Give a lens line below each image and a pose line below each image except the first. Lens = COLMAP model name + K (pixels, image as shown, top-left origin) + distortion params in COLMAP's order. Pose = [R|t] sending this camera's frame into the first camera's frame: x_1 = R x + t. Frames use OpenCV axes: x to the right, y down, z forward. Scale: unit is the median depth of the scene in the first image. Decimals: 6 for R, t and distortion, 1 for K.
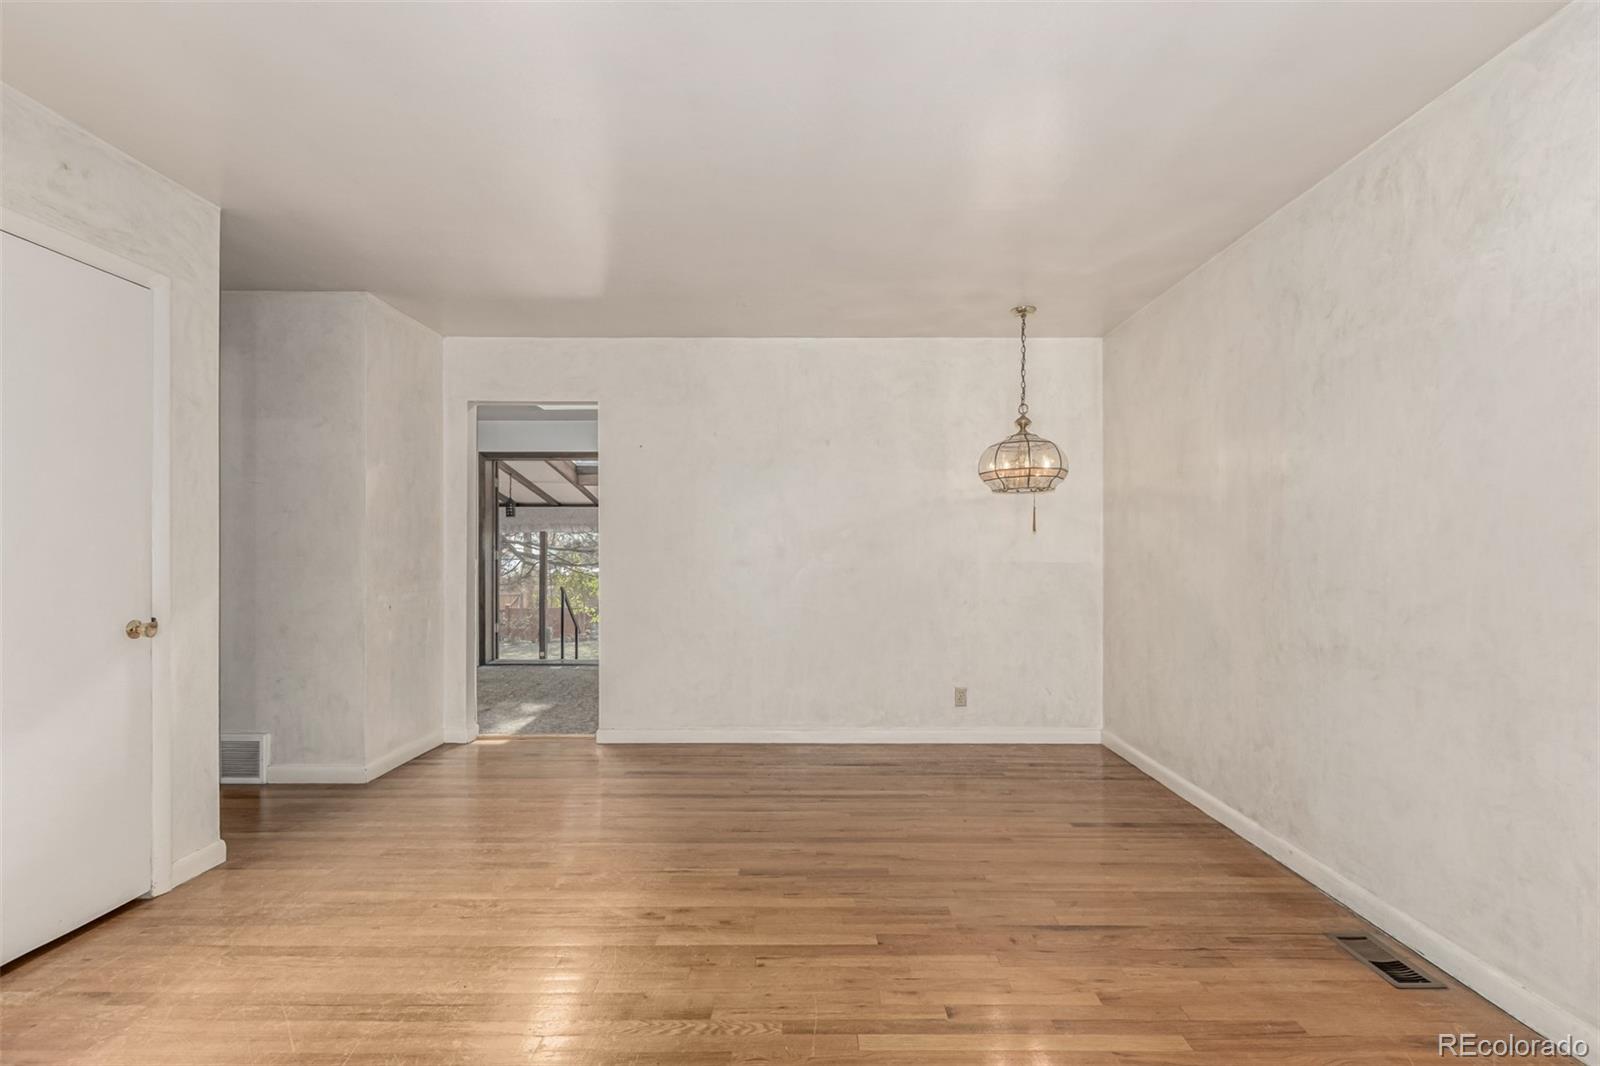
lens RADIAL K [[741.3, 0, 794.0], [0, 741.3, 545.7], [0, 0, 1]] dist [0.001317, 0.000539]
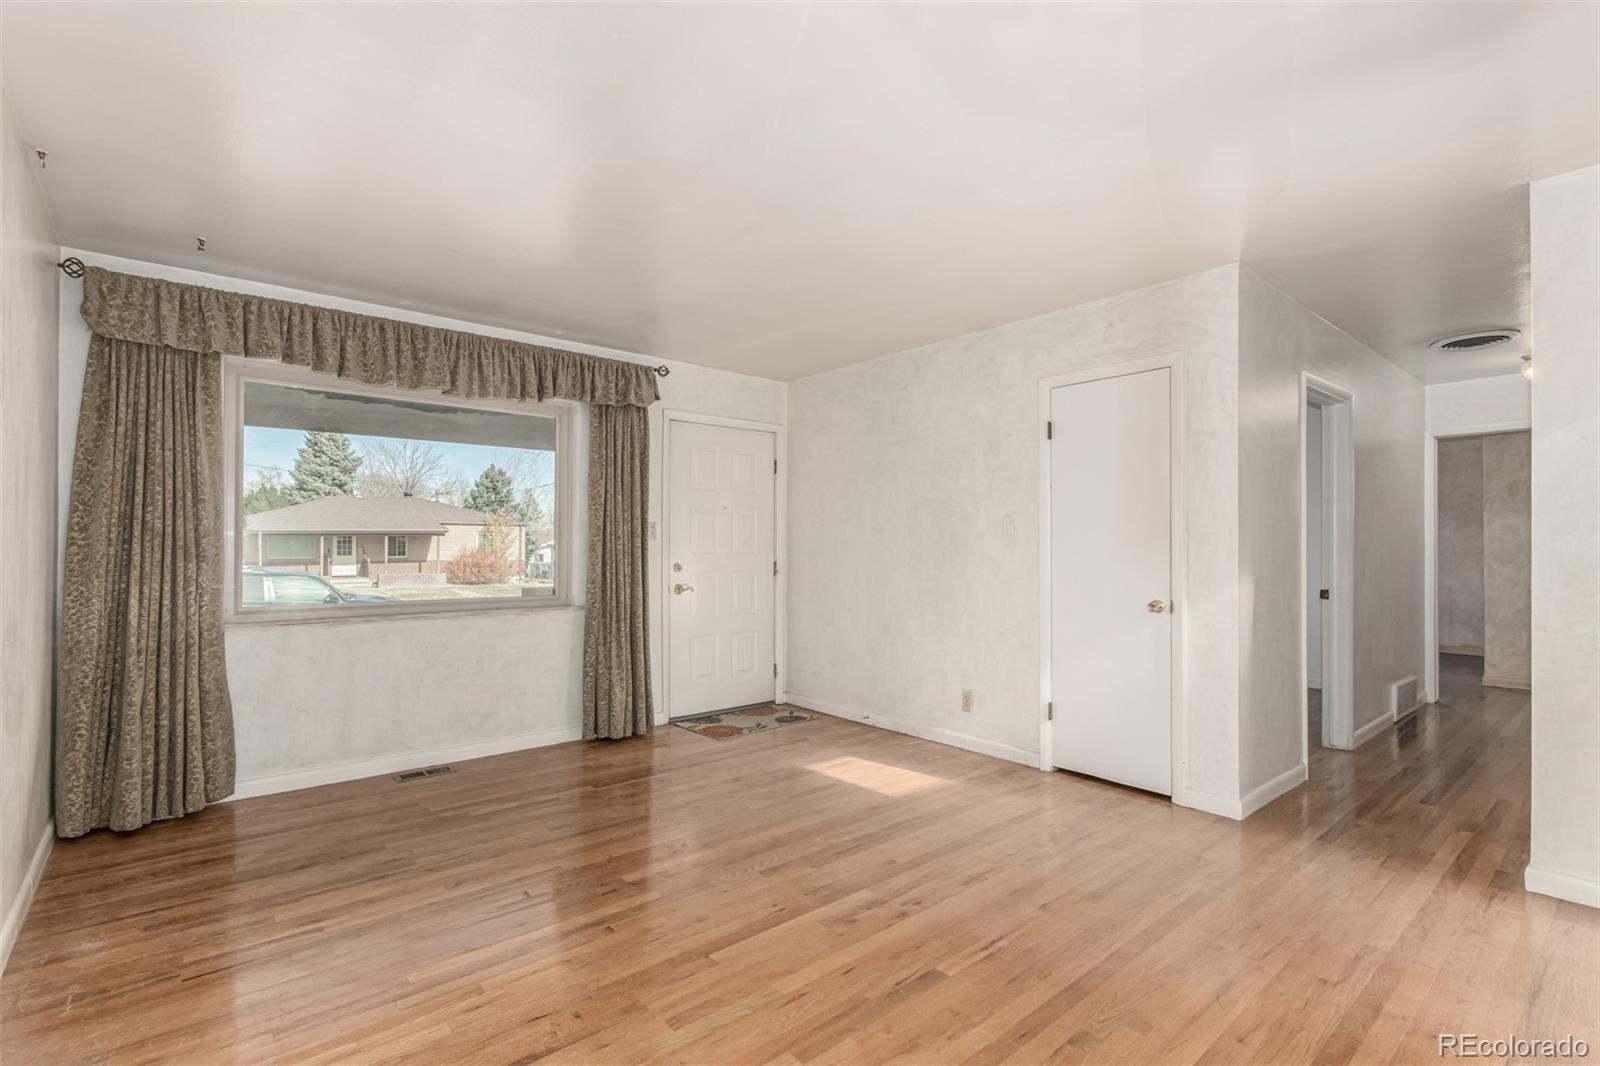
lens RADIAL K [[741.3, 0, 794.0], [0, 741.3, 545.7], [0, 0, 1]] dist [0.001317, 0.000539]
pose [[-0.750259, -0.005023, -0.661125, 0.604098], [0.000401, 0.999967, -0.008053, 0.004263], [0.661144, -0.006307, -0.750233, 1.616199]]
